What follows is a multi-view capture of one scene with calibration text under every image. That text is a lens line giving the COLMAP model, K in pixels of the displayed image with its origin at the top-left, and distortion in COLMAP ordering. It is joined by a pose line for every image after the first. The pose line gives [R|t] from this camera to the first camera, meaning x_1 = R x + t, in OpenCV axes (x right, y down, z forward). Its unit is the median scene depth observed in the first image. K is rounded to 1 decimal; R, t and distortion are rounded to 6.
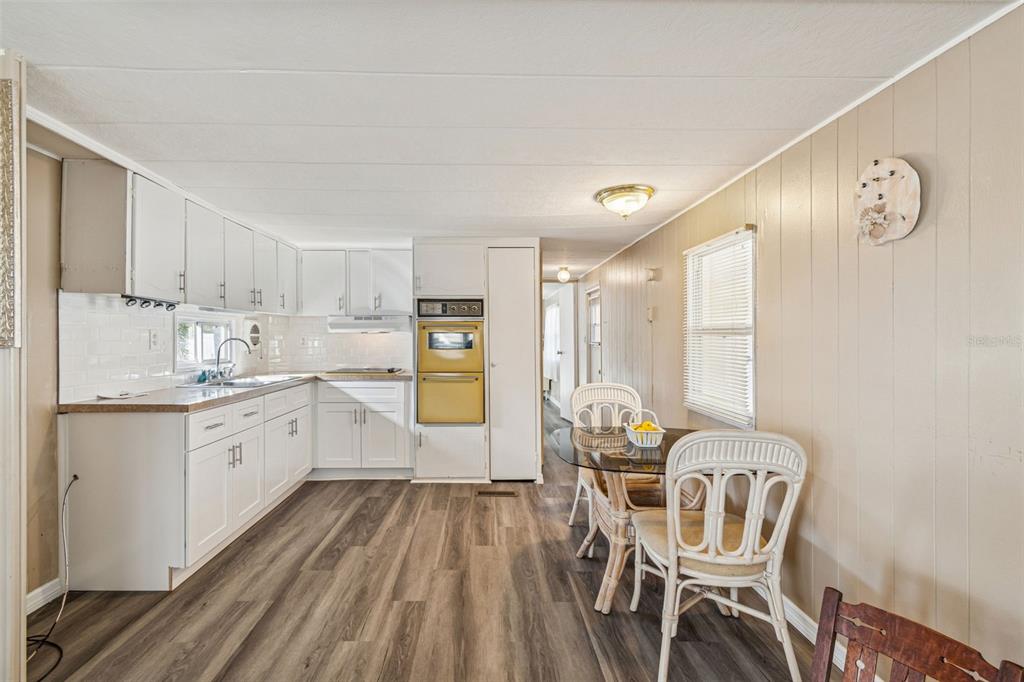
lens RADIAL K [[488.7, 0, 487.4], [0, 488.7, 340.6], [0, 0, 1]] dist [-0.000577, 0.000004]
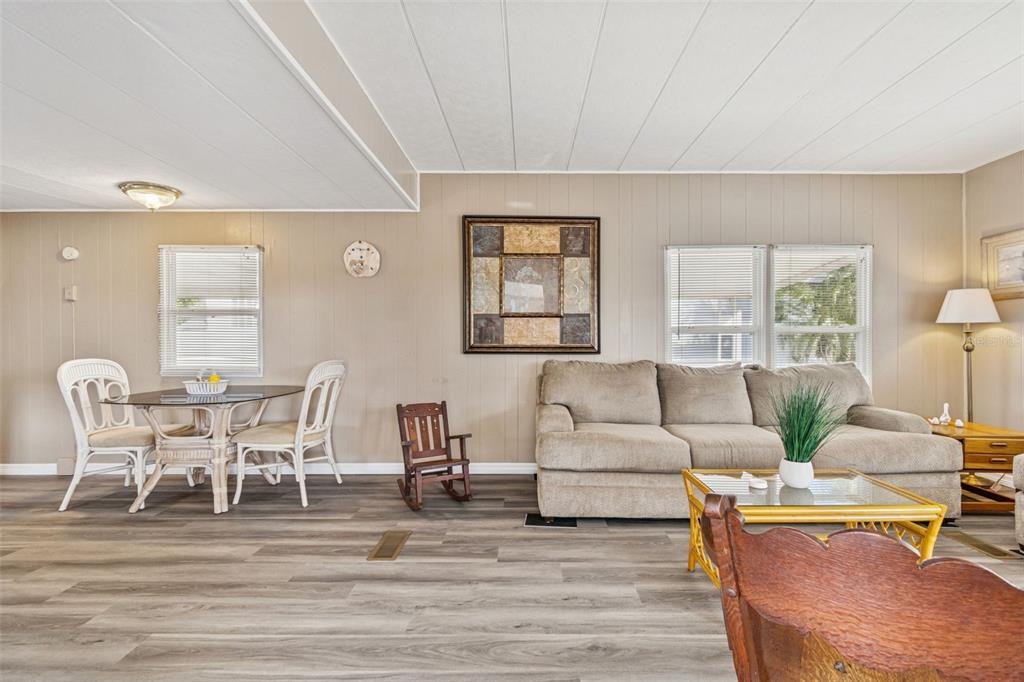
lens RADIAL K [[459.3, 0, 523.3], [0, 459.3, 353.3], [0, 0, 1]] dist [0.000247, -0.000259]
pose [[0.006171, -0.032155, 0.999464, -0.609473], [0.006678, 0.999462, 0.032113, 0.044589], [-0.999959, 0.006476, 0.006383, 0.087770]]
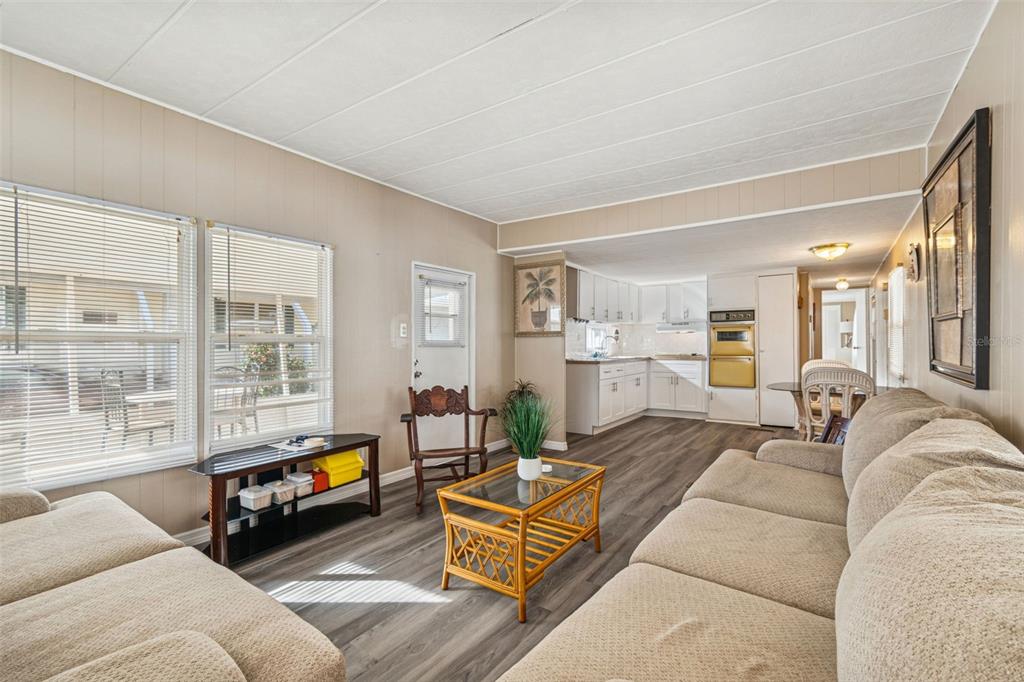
lens RADIAL K [[446.4, 0, 516.8], [0, 446.4, 348.6], [0, 0, 1]] dist [0.035666, -0.000036]
pose [[0.814699, 0.001727, -0.579882, 0.237184], [0.002945, 0.999970, 0.007116, 0.032297], [0.579877, -0.007506, 0.814670, -0.716235]]
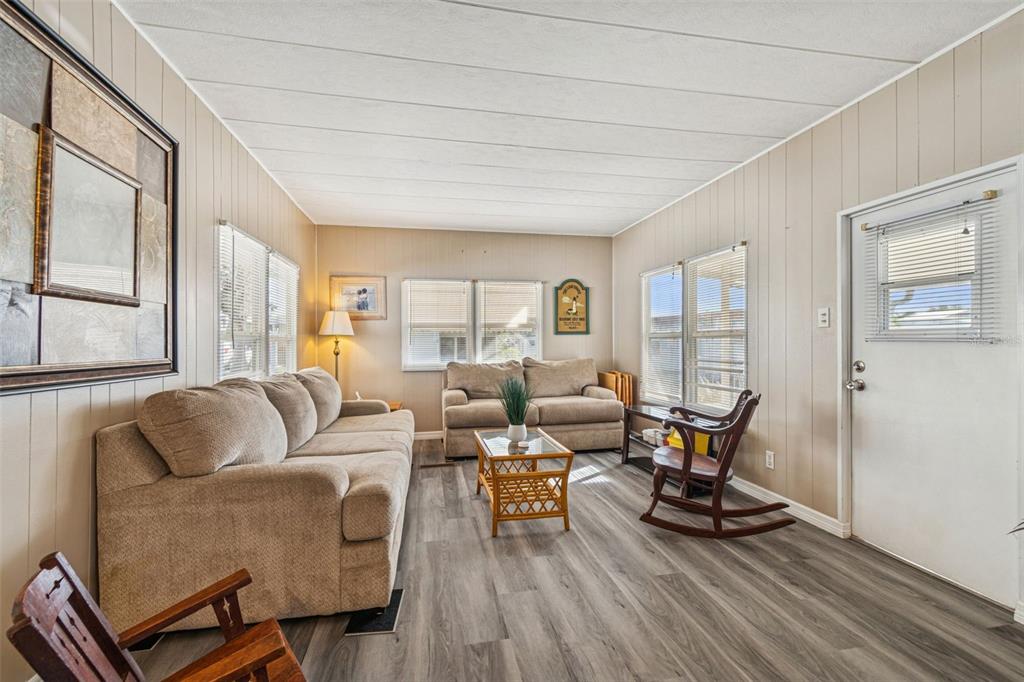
lens RADIAL K [[455.7, 0, 523.3], [0, 455.7, 353.0], [0, 0, 1]] dist [0.003148, 0.000020]
pose [[-0.978376, 0.002872, -0.206817, 0.055025], [-0.002792, 0.999629, 0.027089, 0.034619], [0.206818, 0.027080, -0.978005, 0.568711]]
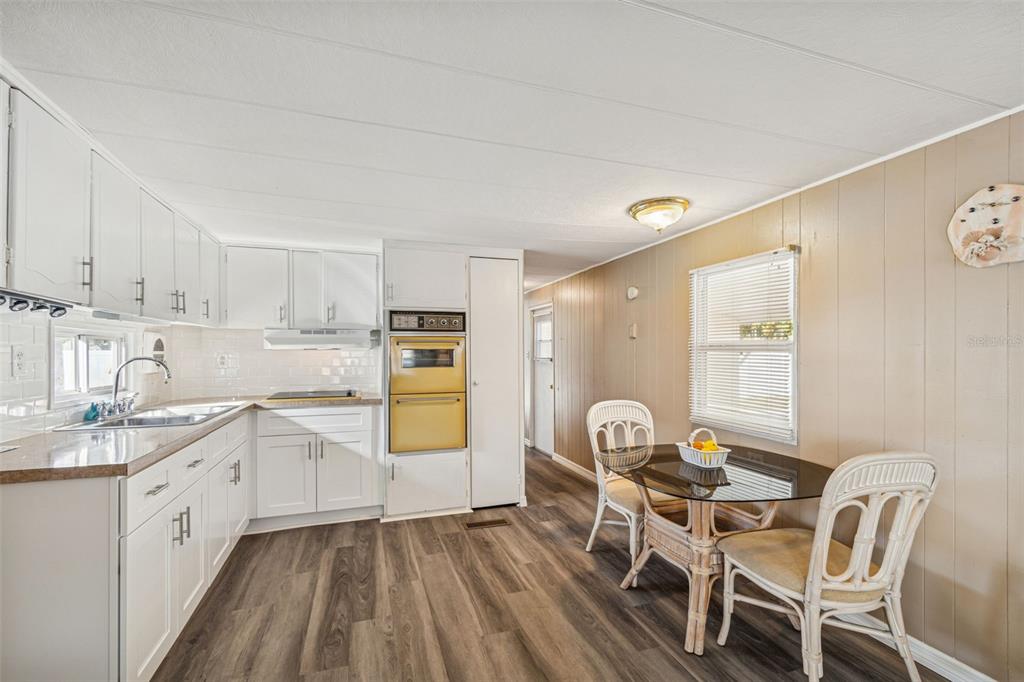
lens RADIAL K [[455.7, 0, 523.3], [0, 455.7, 353.0], [0, 0, 1]] dist [0.003148, 0.000020]
pose [[0.944308, -0.004351, 0.329033, -0.207855], [0.006120, 0.999972, -0.004342, -0.004848], [-0.329005, 0.006114, 0.944308, 0.172441]]
